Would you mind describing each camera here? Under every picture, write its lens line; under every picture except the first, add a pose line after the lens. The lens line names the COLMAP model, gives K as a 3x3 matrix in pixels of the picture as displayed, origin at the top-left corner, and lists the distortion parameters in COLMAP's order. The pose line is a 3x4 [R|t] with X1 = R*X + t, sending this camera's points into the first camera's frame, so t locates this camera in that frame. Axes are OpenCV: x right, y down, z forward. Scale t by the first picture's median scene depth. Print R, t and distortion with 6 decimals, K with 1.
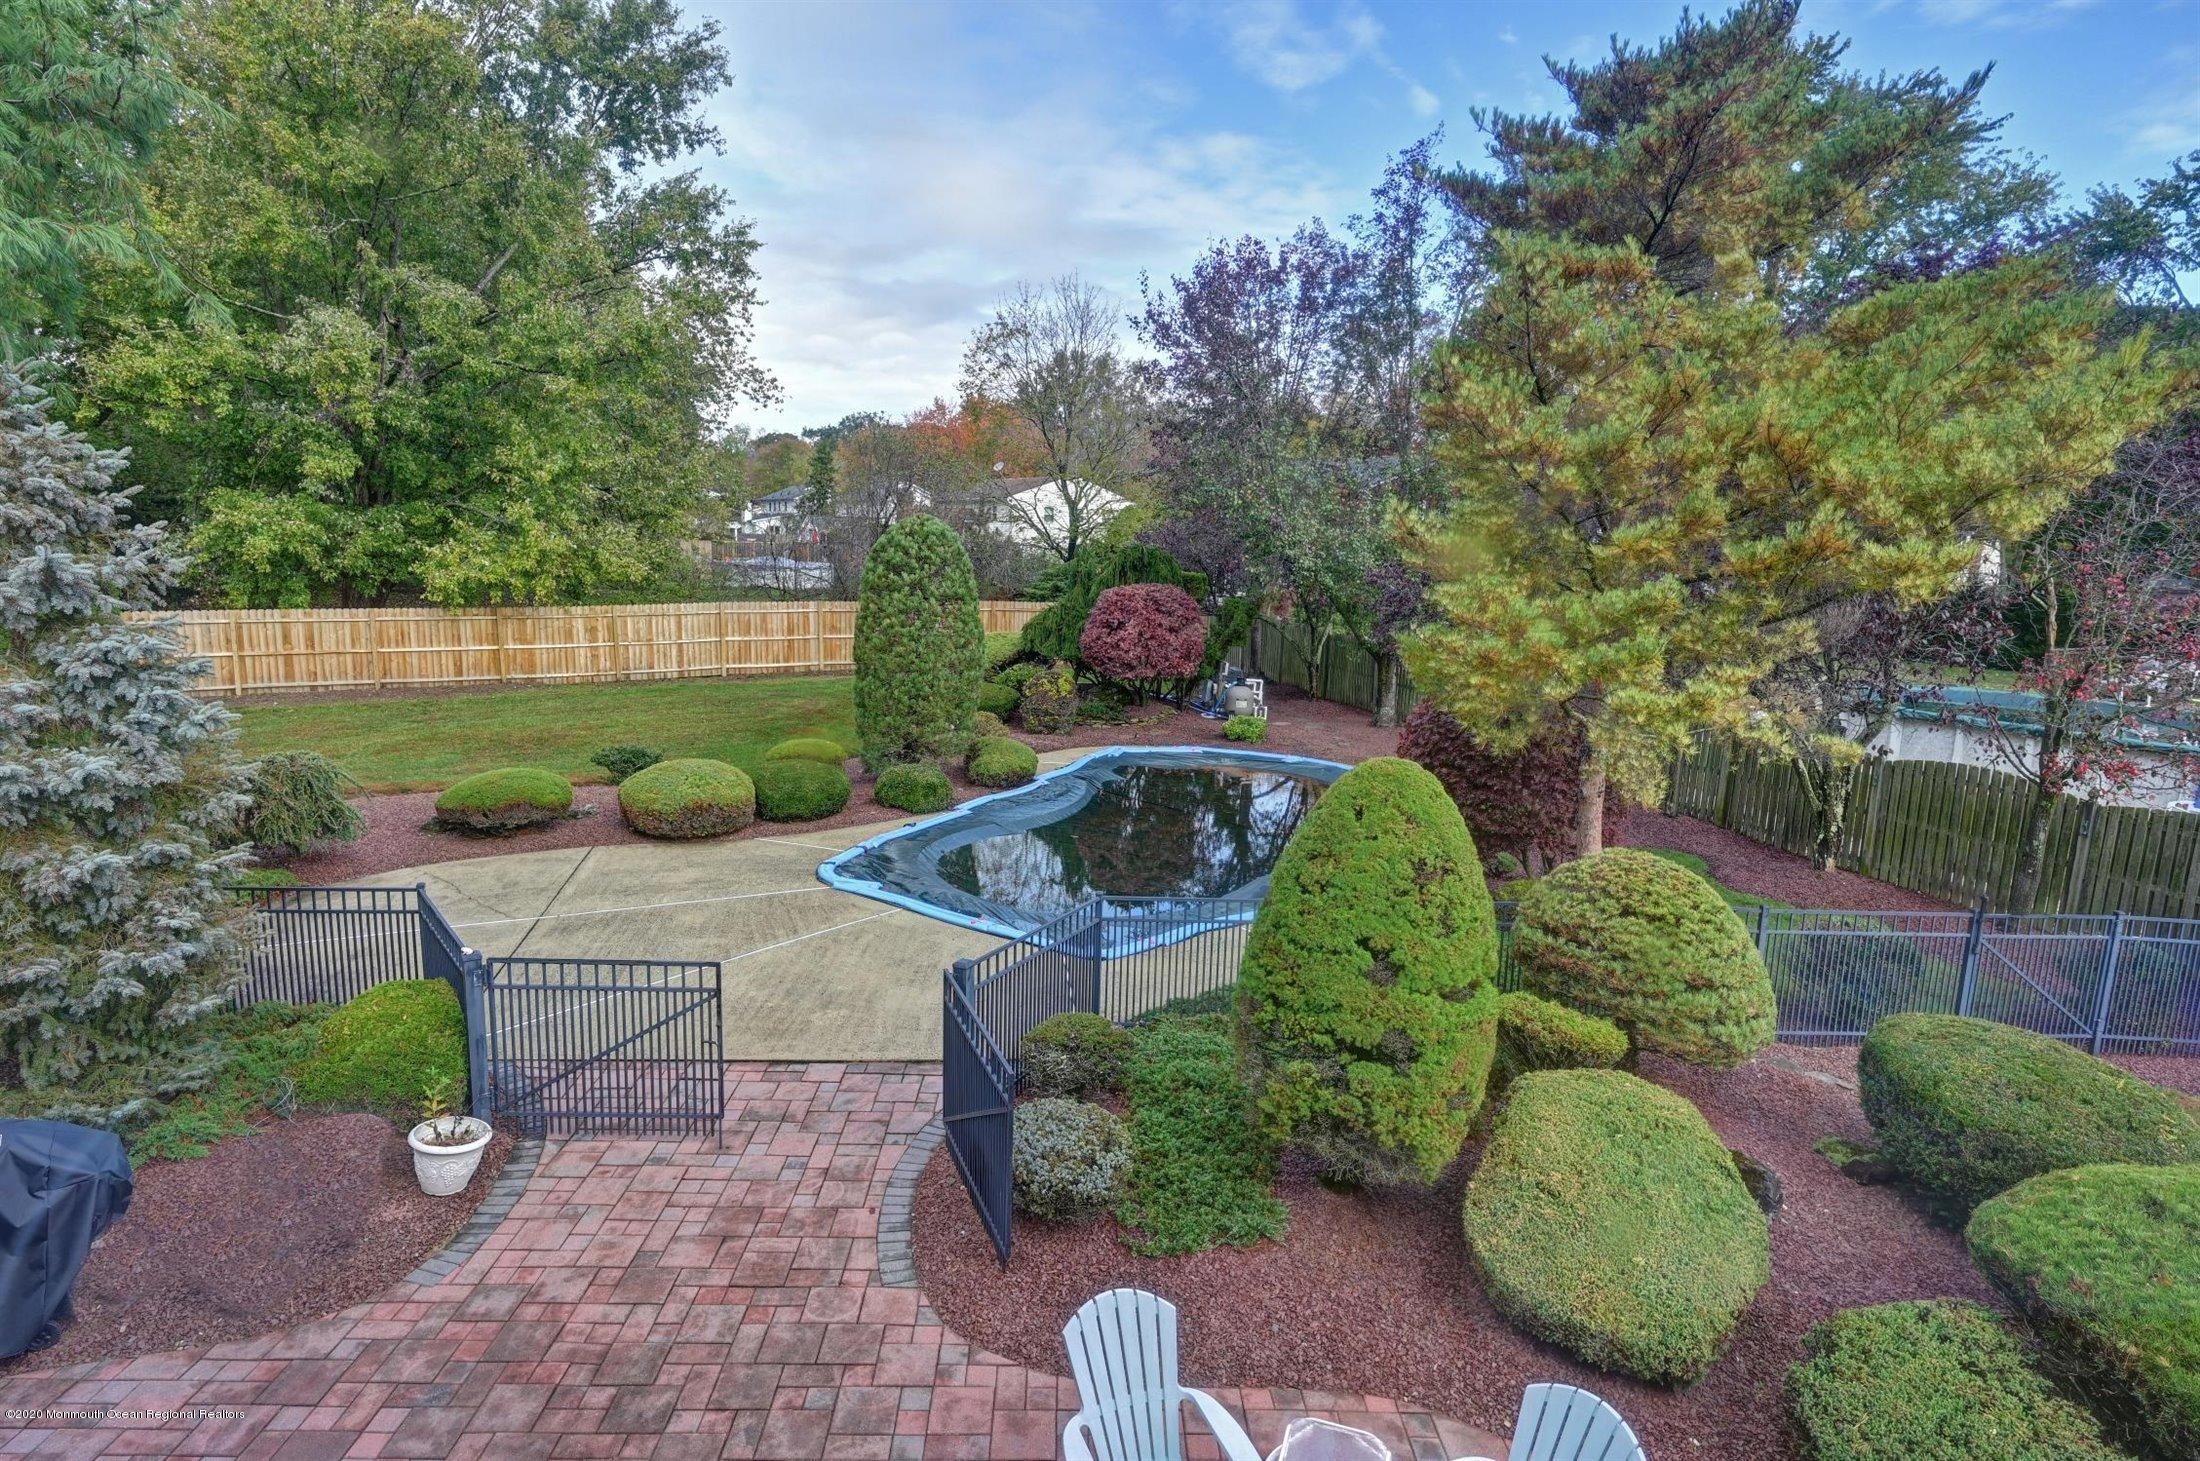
lens RADIAL K [[1148.2, 0, 1104.6], [0, 1148.2, 725.3], [0, 0, 1]] dist [-0.004422, -0.000073]
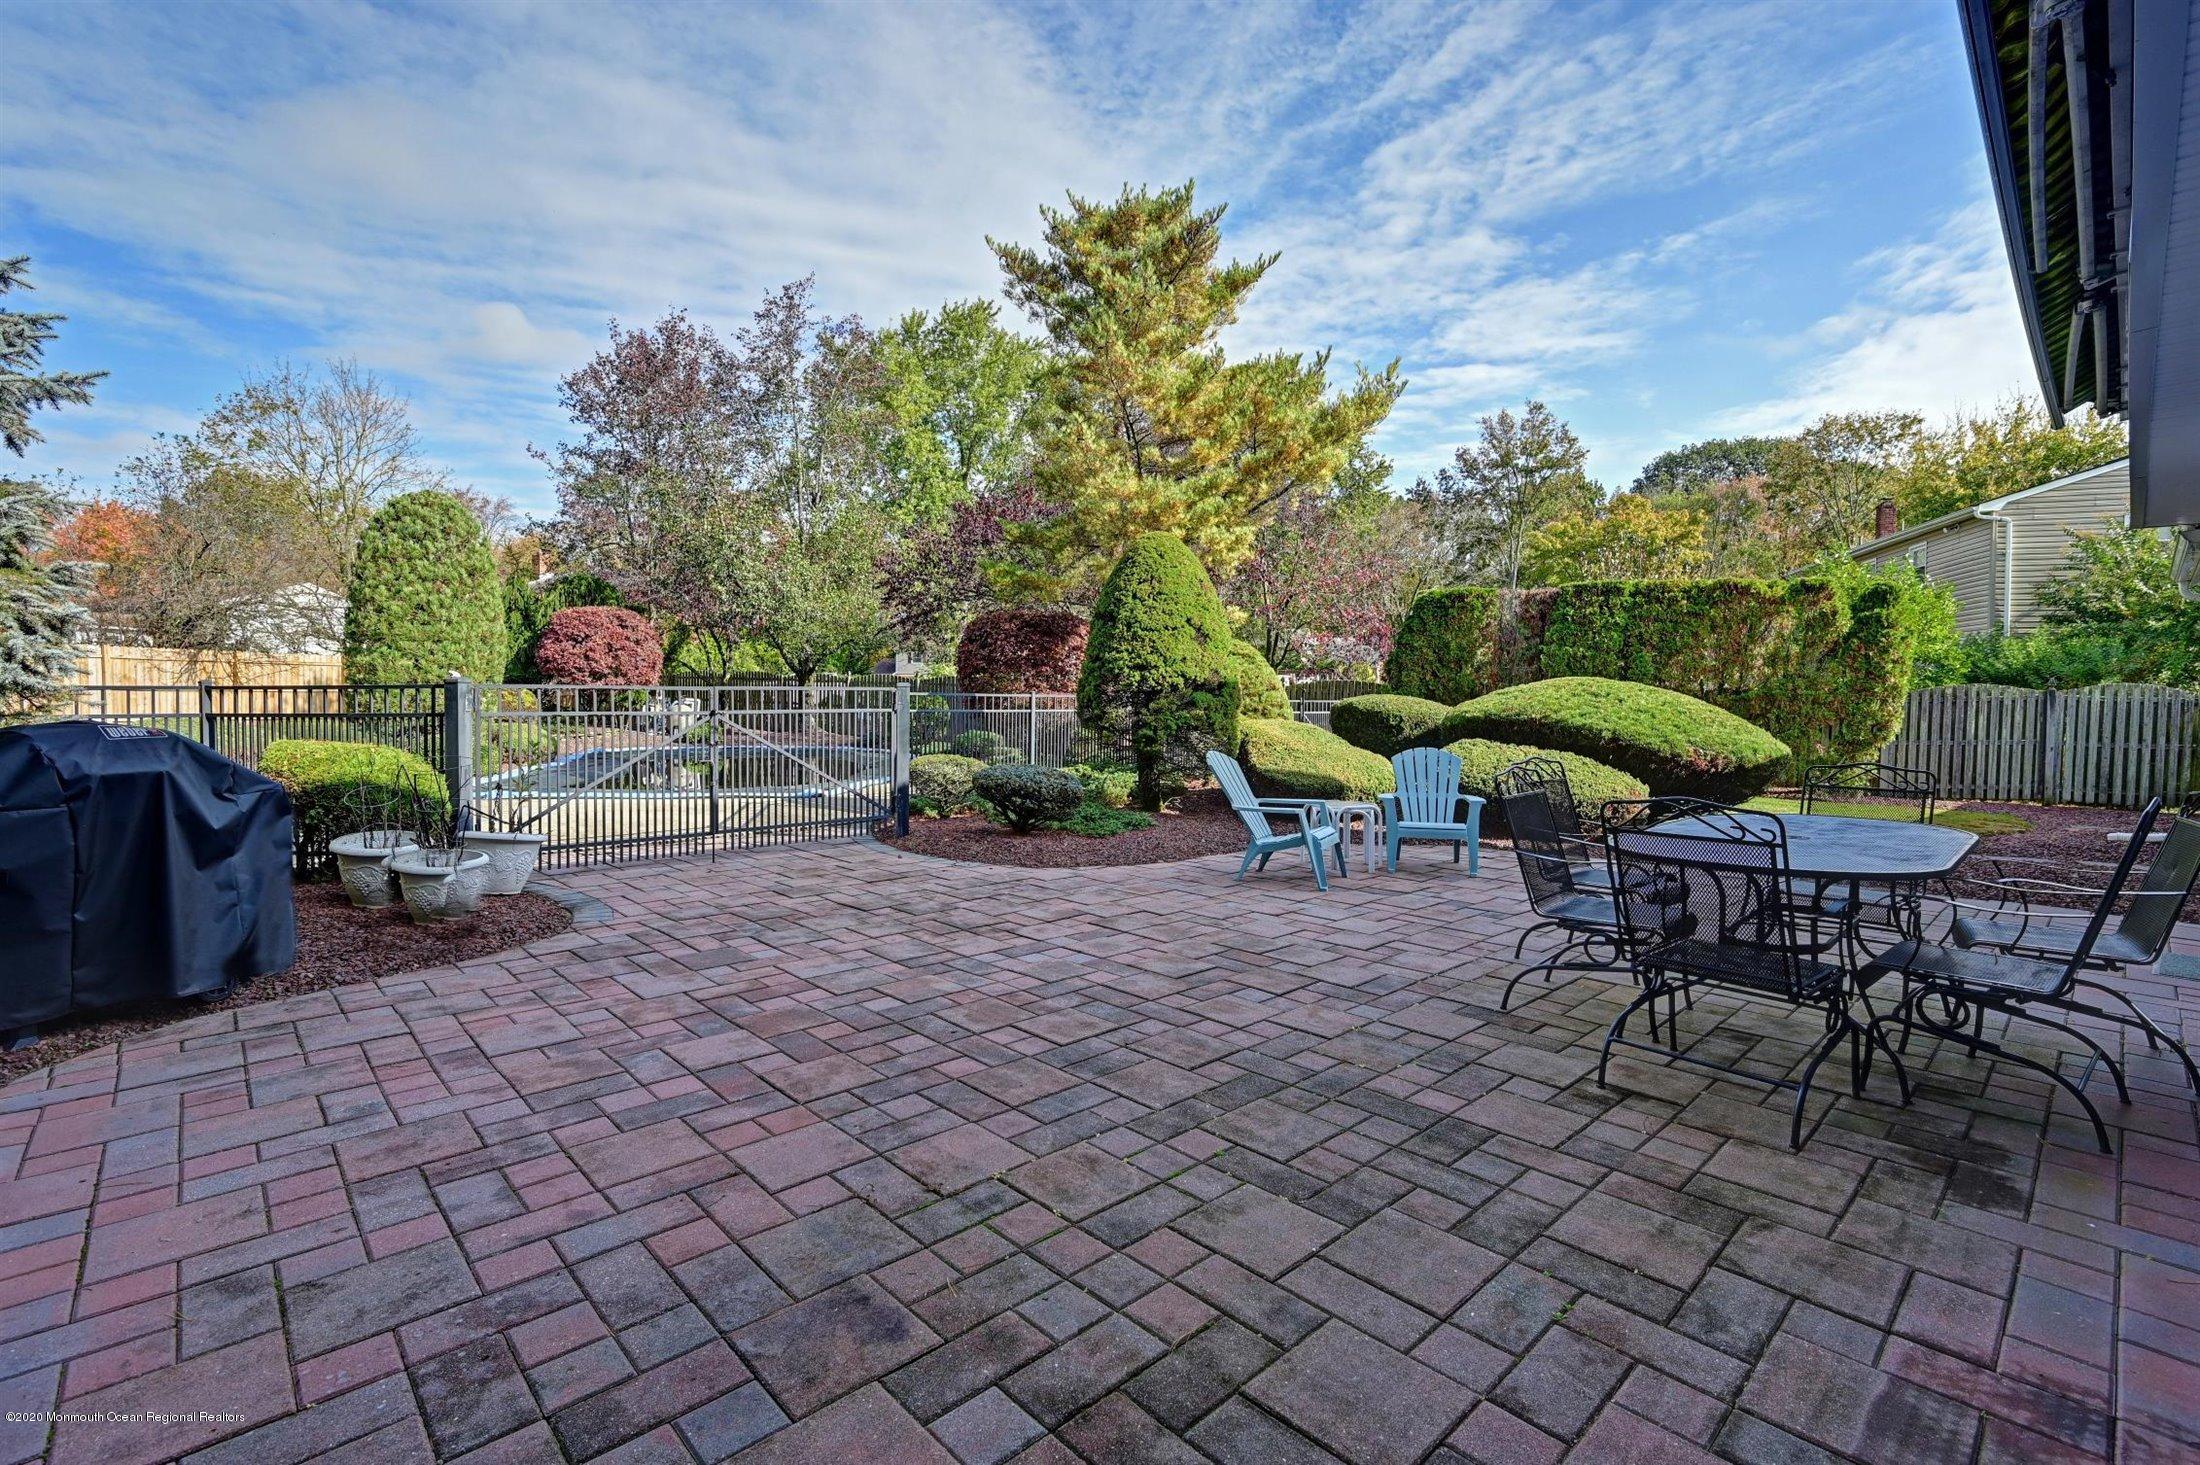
lens RADIAL K [[981.6, 0, 1095.2], [0, 981.6, 723.4], [0, 0, 1]] dist [-0.003428, -0.000024]
pose [[0.753134, -0.041080, 0.656583, -0.212635], [0.123498, 0.989133, -0.079773, 0.113036], [-0.646171, 0.141167, 0.750023, 0.012745]]
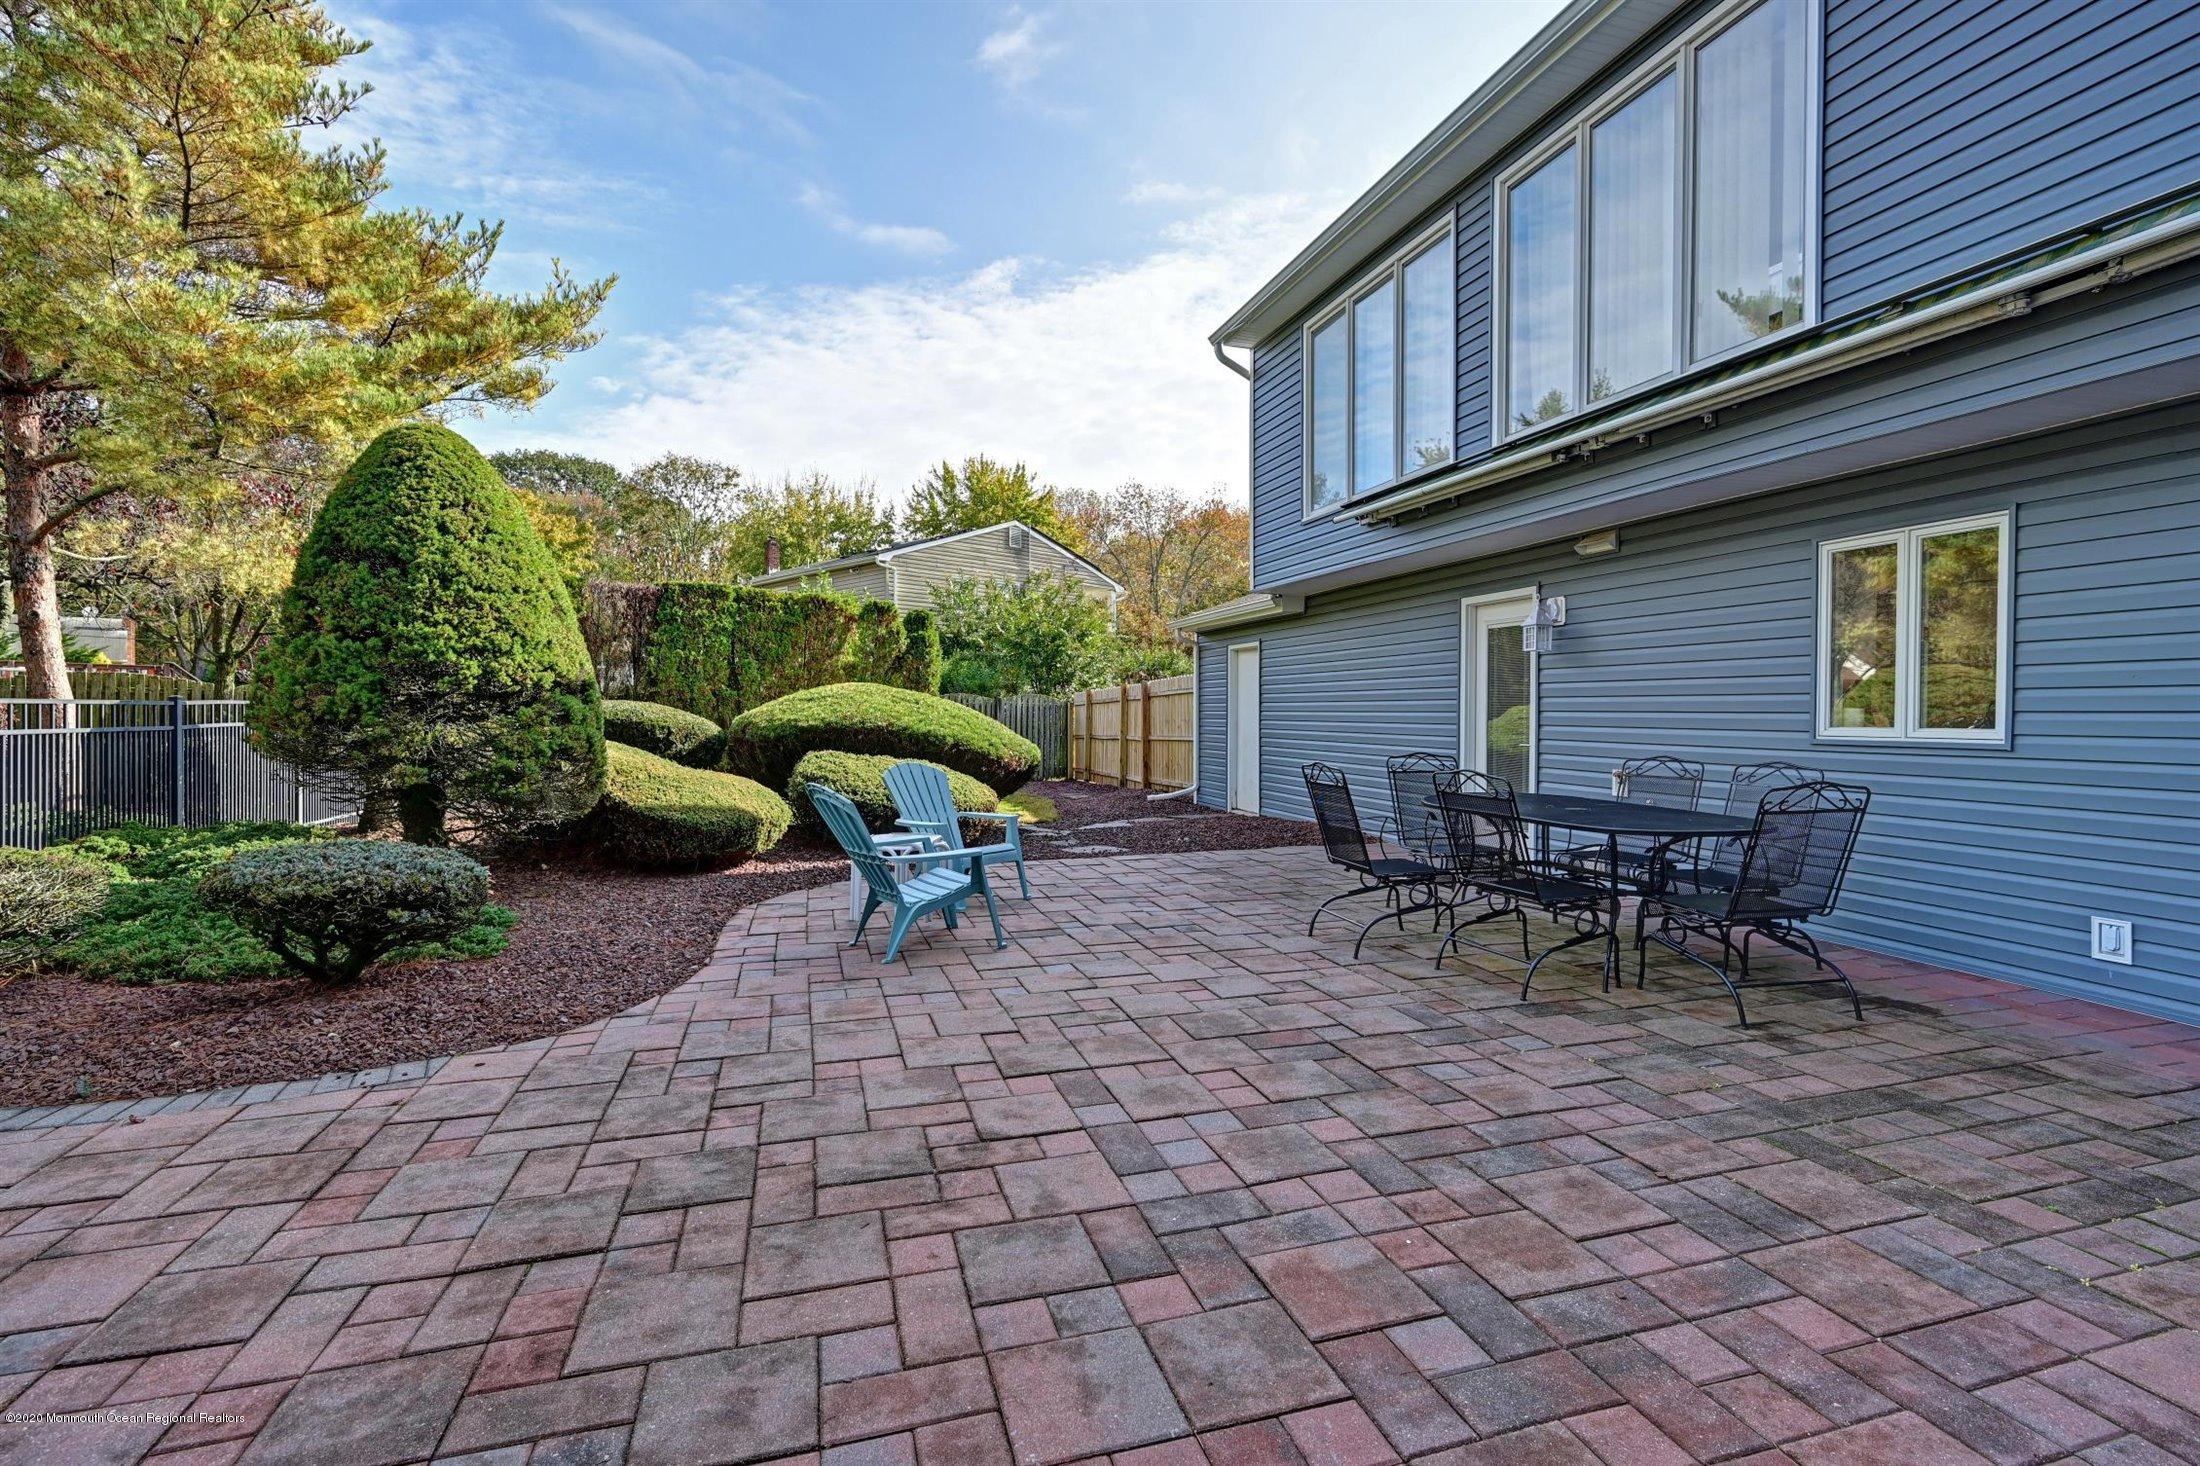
lens RADIAL K [[981.6, 0, 1102.6], [0, 981.6, 721.3], [0, 0, 1]] dist [-0.003428, -0.000024]
pose [[-0.257842, -0.040896, 0.965321, -0.200362], [0.150319, 0.985240, 0.081891, 0.082941], [-0.954422, 0.166220, -0.247889, 0.199431]]
